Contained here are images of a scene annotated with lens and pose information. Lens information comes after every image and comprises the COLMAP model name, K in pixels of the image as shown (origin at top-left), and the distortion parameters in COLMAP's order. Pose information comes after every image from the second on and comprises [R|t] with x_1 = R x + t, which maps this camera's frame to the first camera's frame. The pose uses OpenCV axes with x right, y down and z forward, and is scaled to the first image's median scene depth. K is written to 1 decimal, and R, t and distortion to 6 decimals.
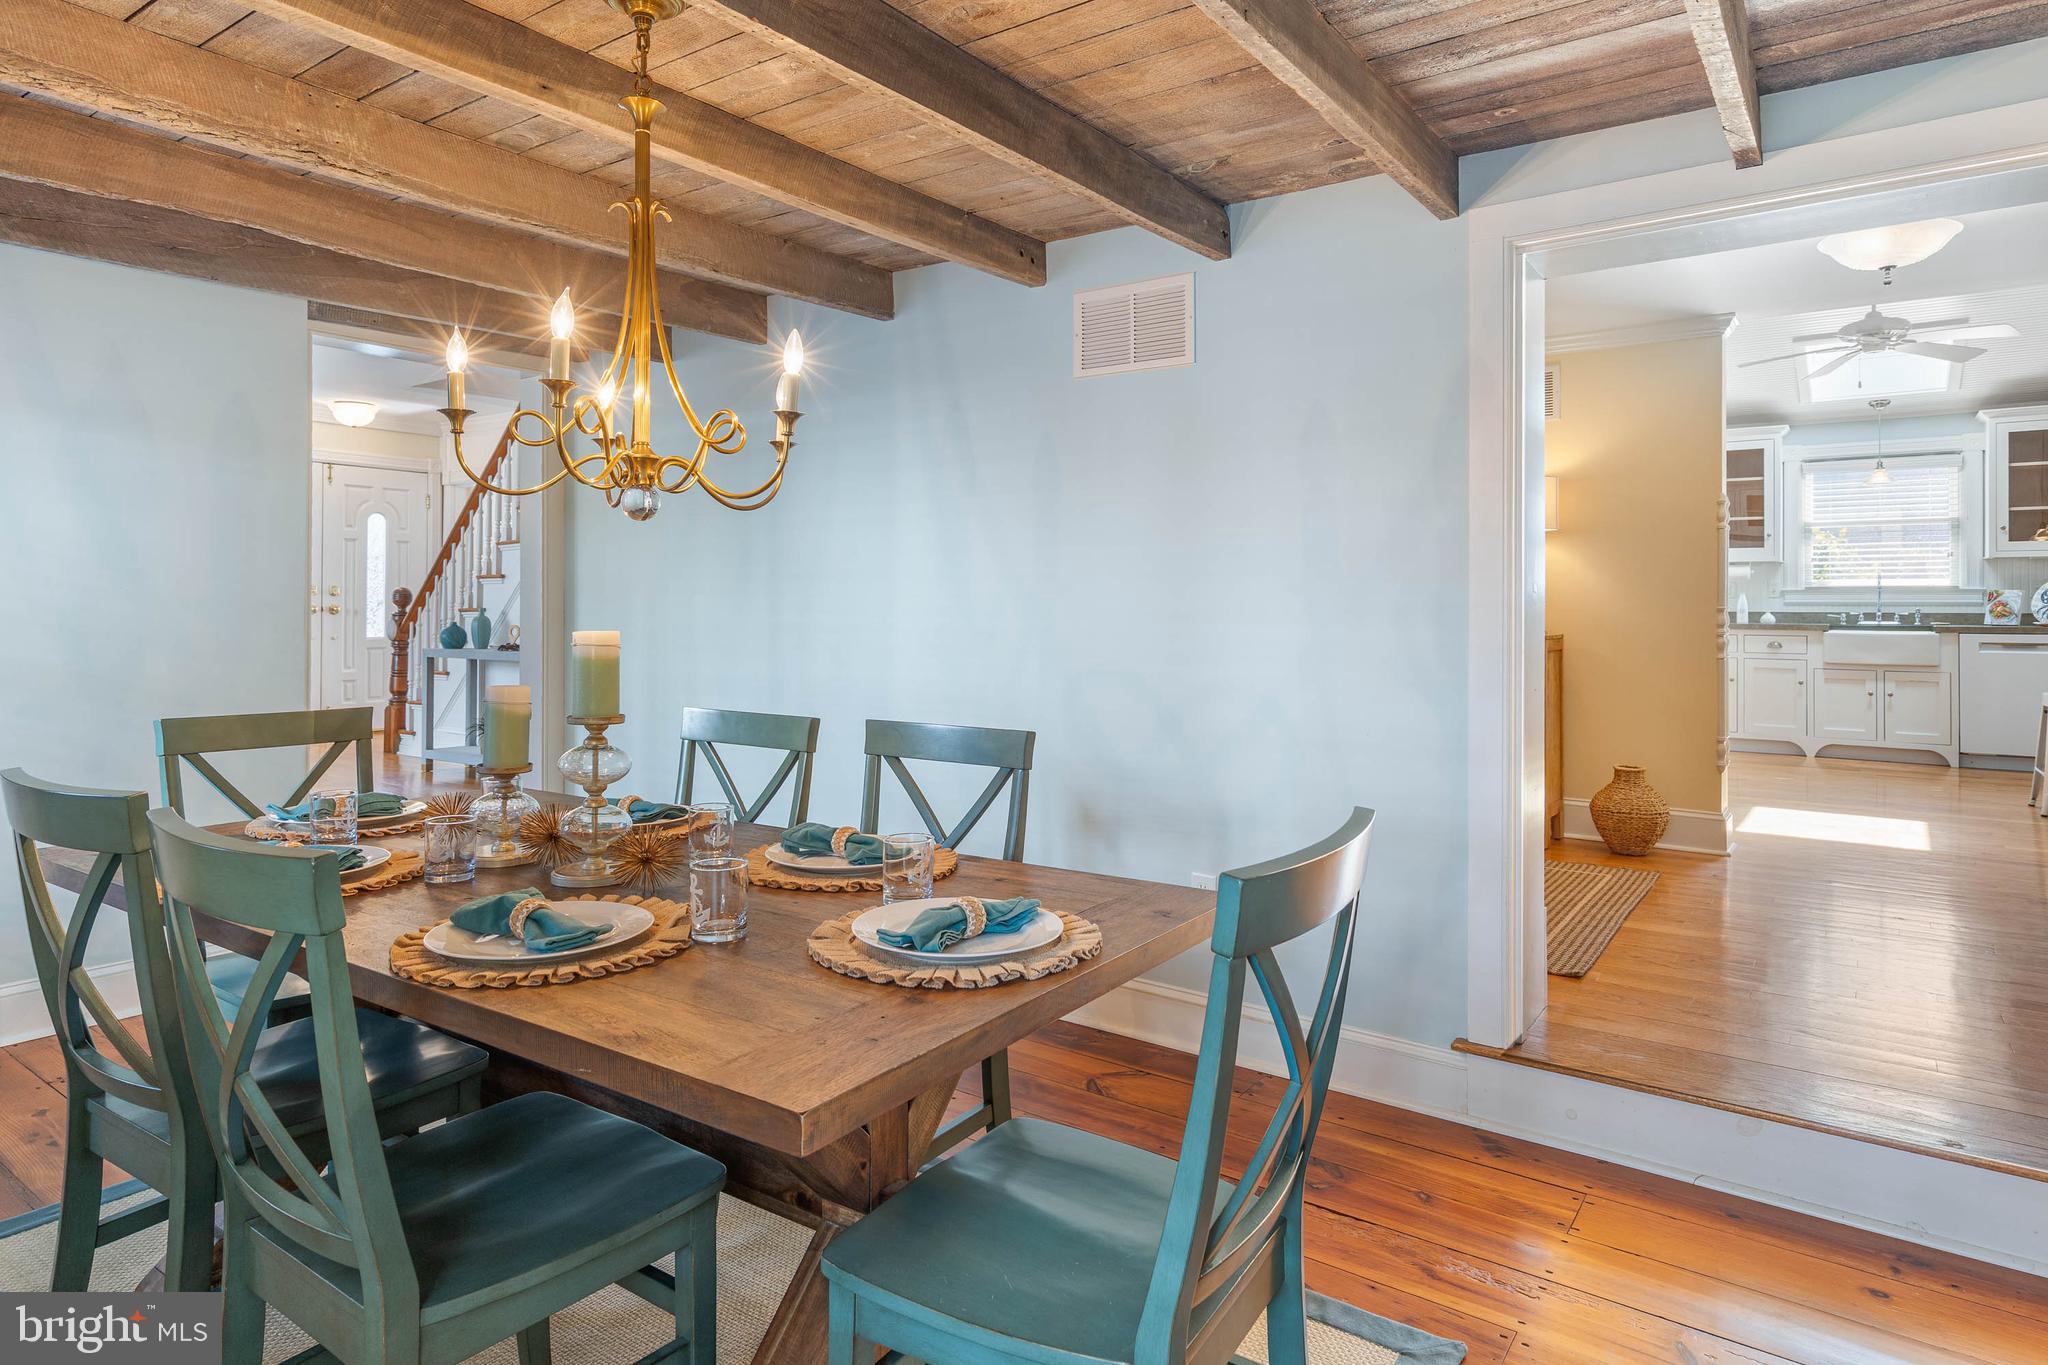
lens RADIAL K [[1158.3, 0, 1028.7], [0, 1158.3, 598.0], [0, 0, 1]] dist [0.000929, 0.002893]
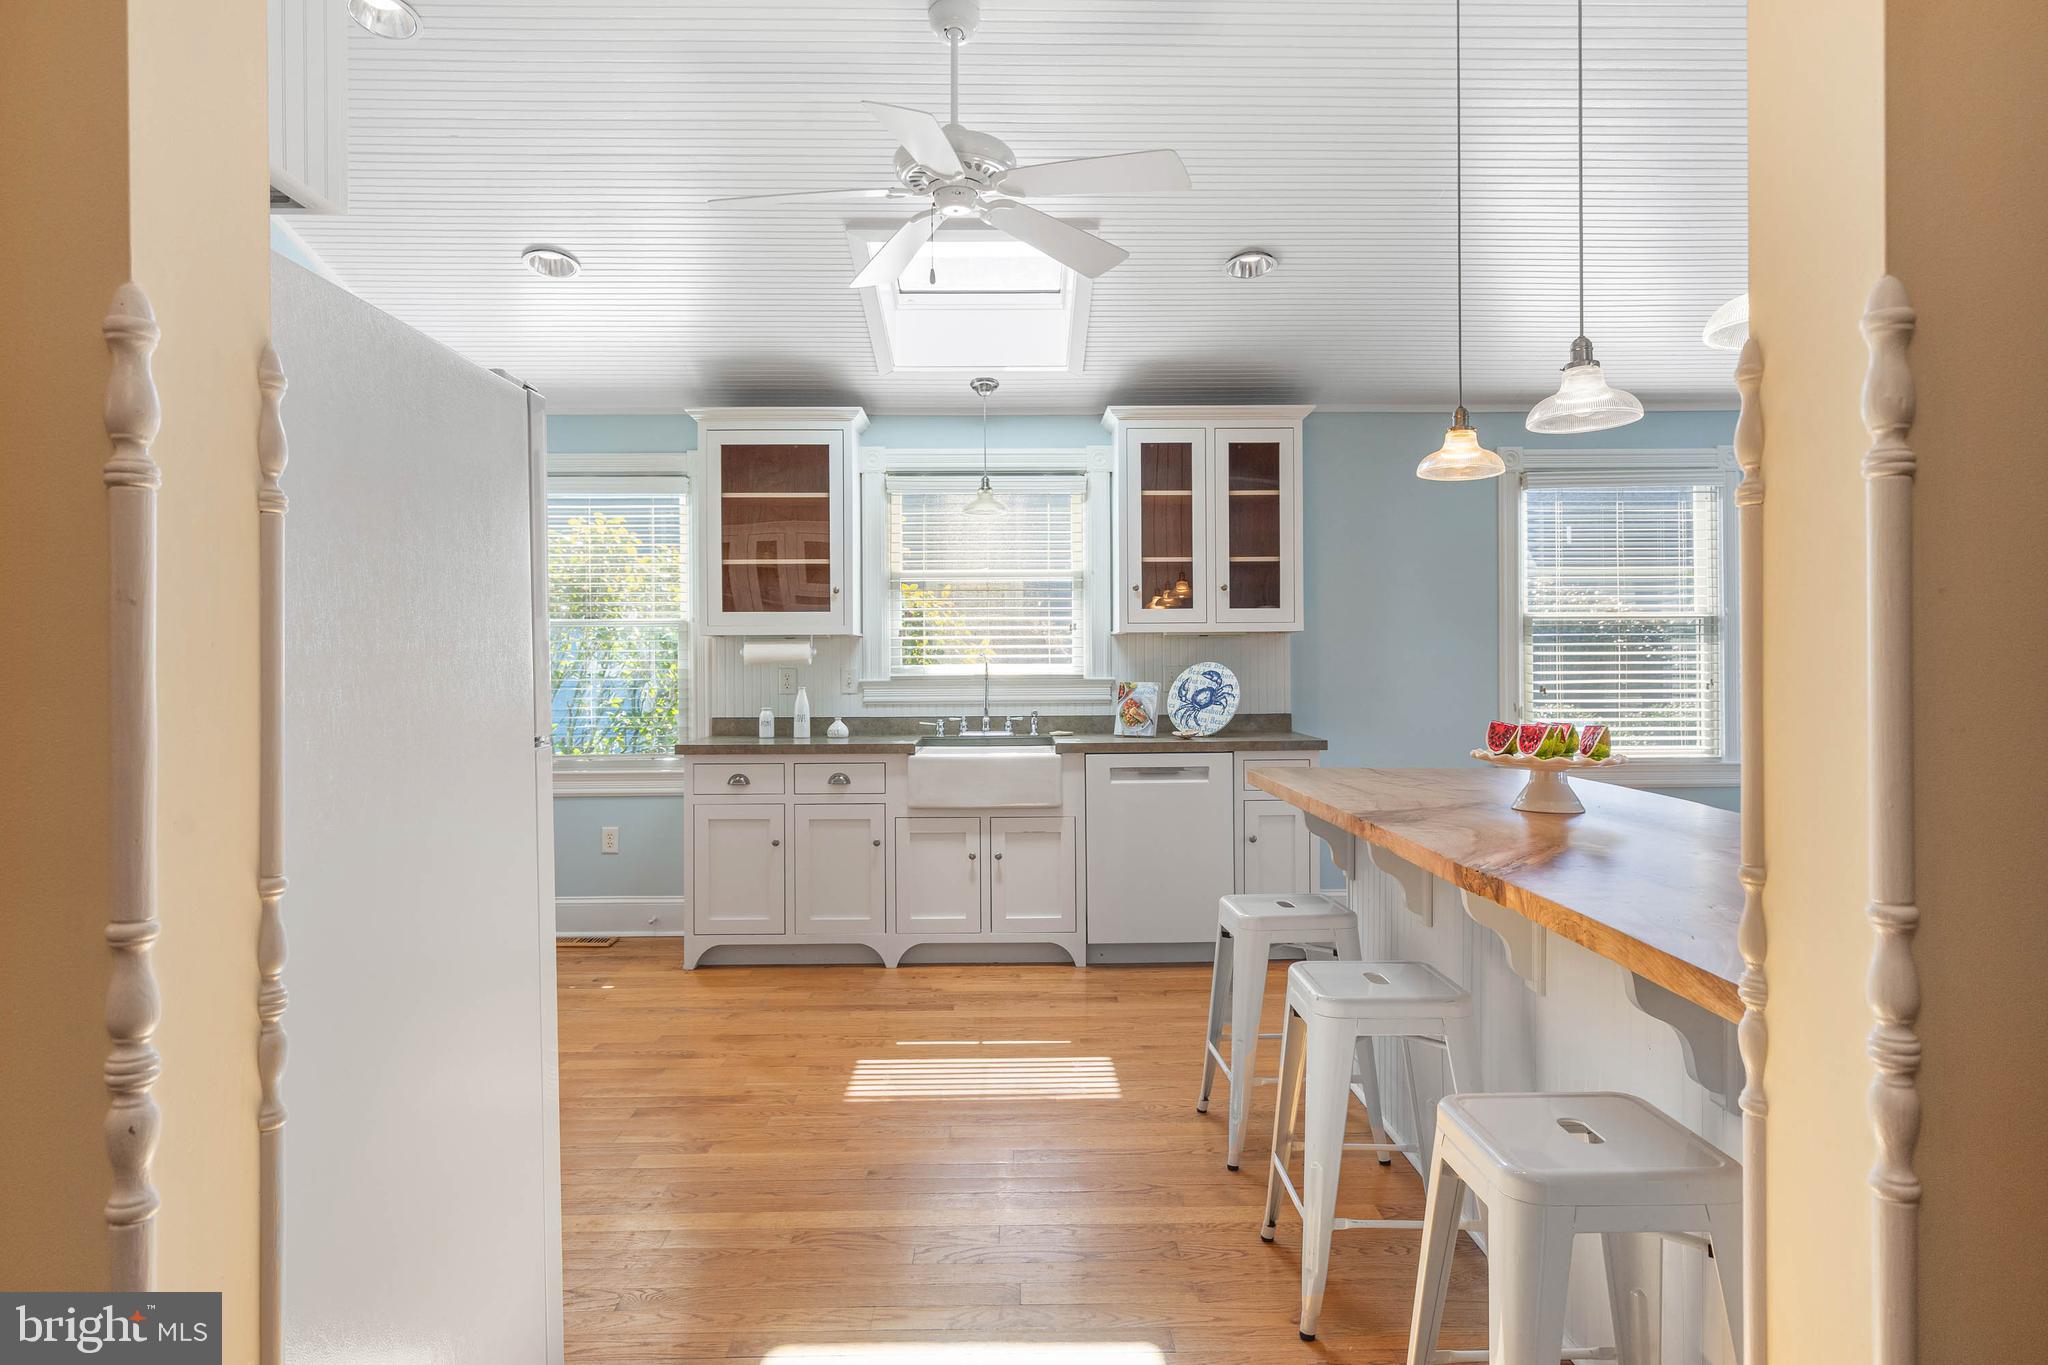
lens RADIAL K [[1212.7, 0, 1026.7], [0, 1212.7, 667.4], [0, 0, 1]] dist [0.003471, 0.002290]
pose [[0.802697, -0.007407, 0.596342, 0.369965], [0.005672, 0.999972, 0.004786, -0.018549], [-0.596361, -0.000460, 0.802716, 0.472530]]
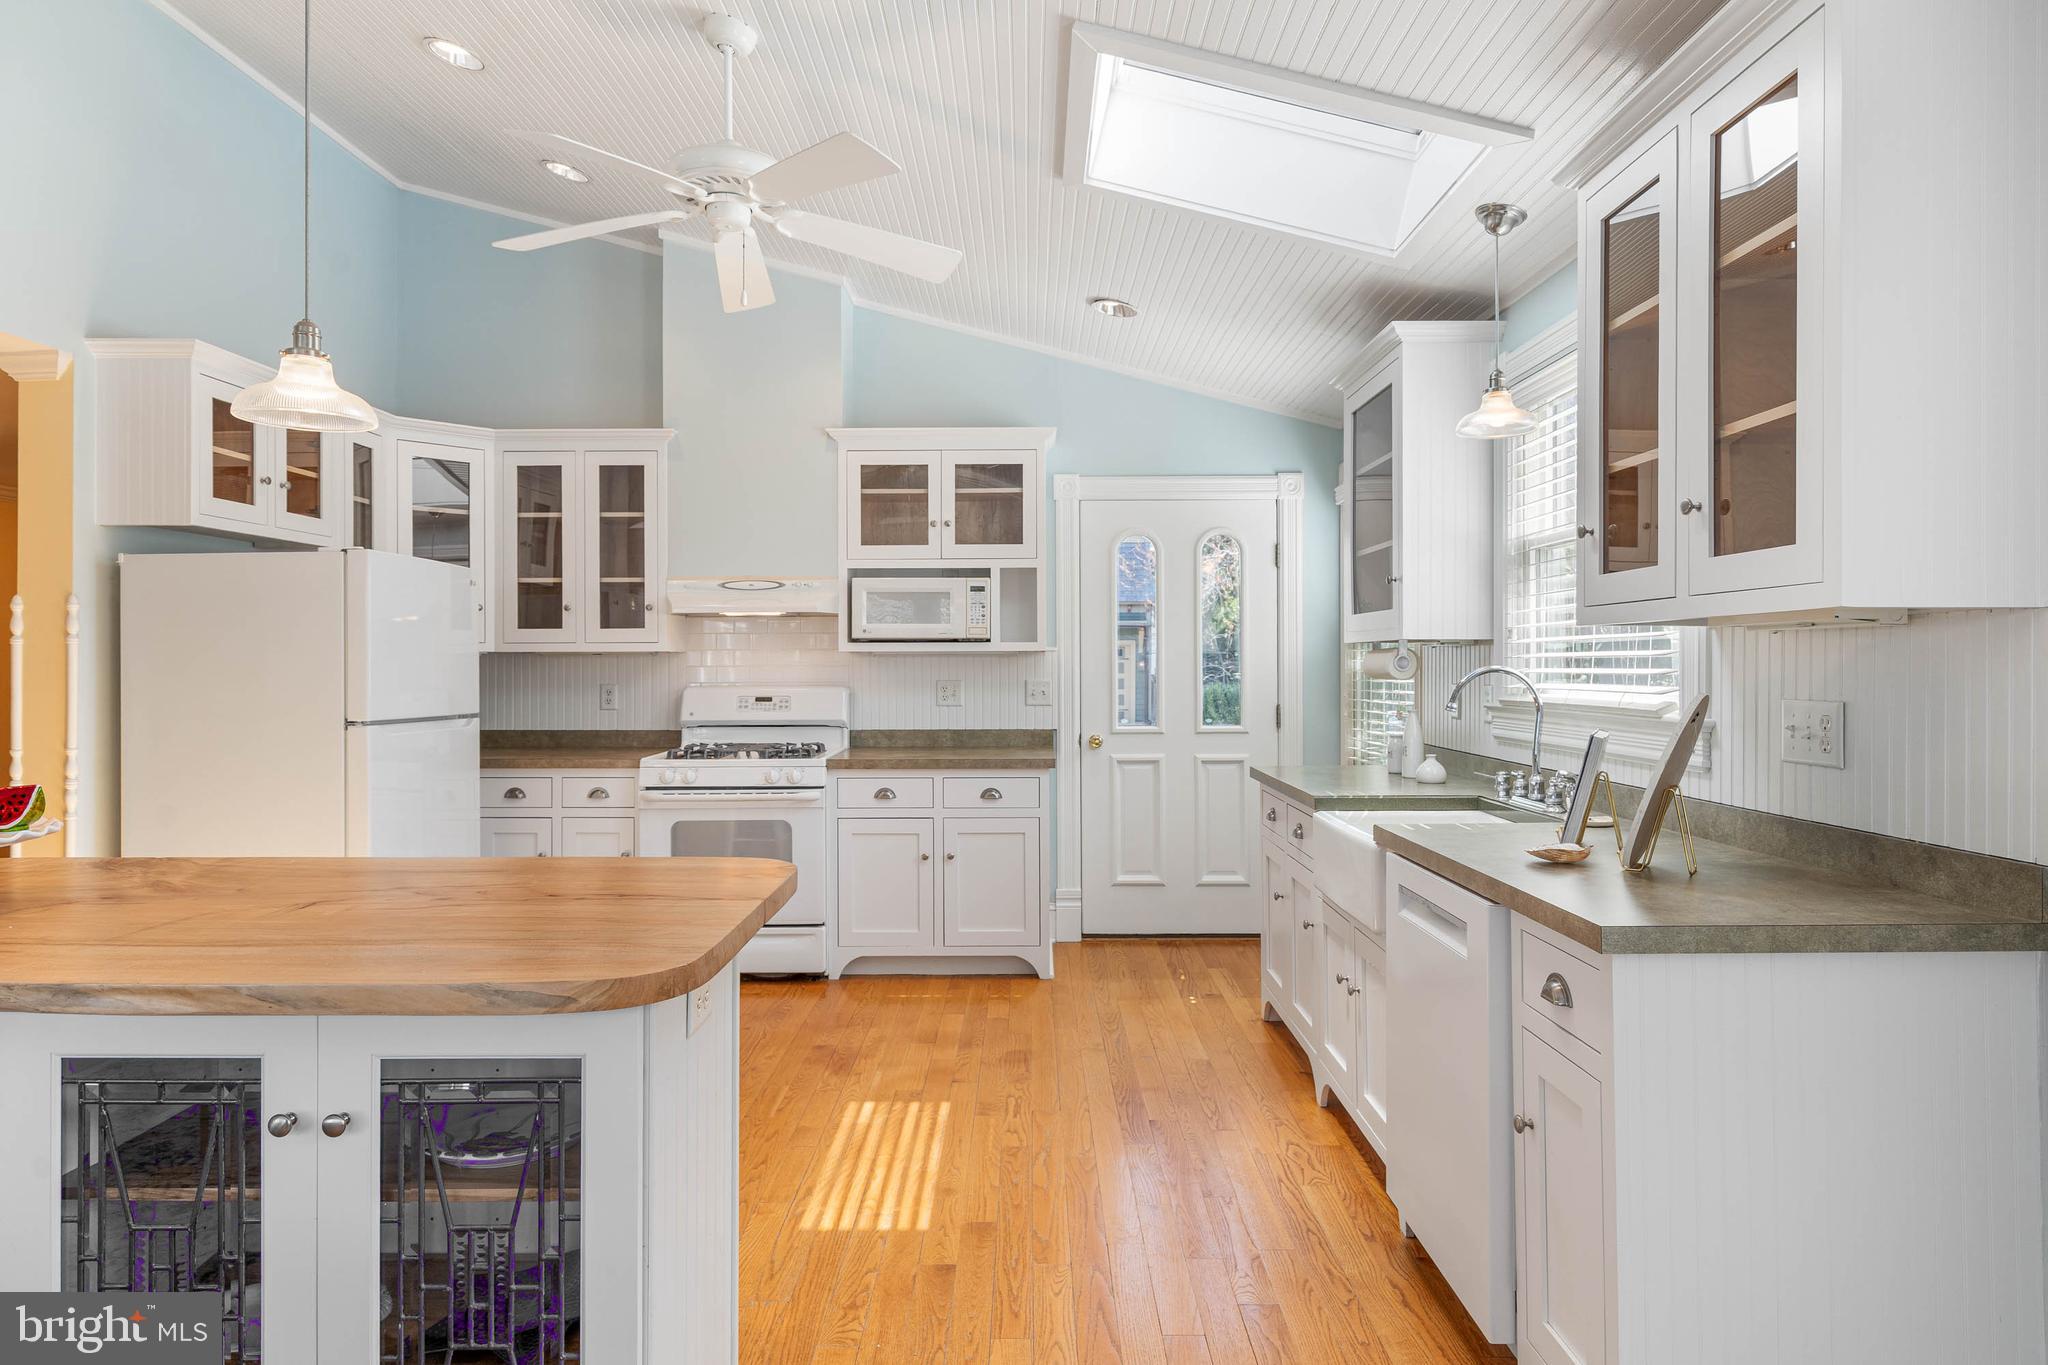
lens RADIAL K [[1171.2, 0, 1028.6], [0, 1171.2, 665.7], [0, 0, 1]] dist [0.001789, 0.002306]
pose [[0.580834, -0.002792, -0.814017, 0.984697], [0.008458, 0.999961, 0.002605, -0.025821], [0.813978, -0.008398, 0.580835, 0.678008]]
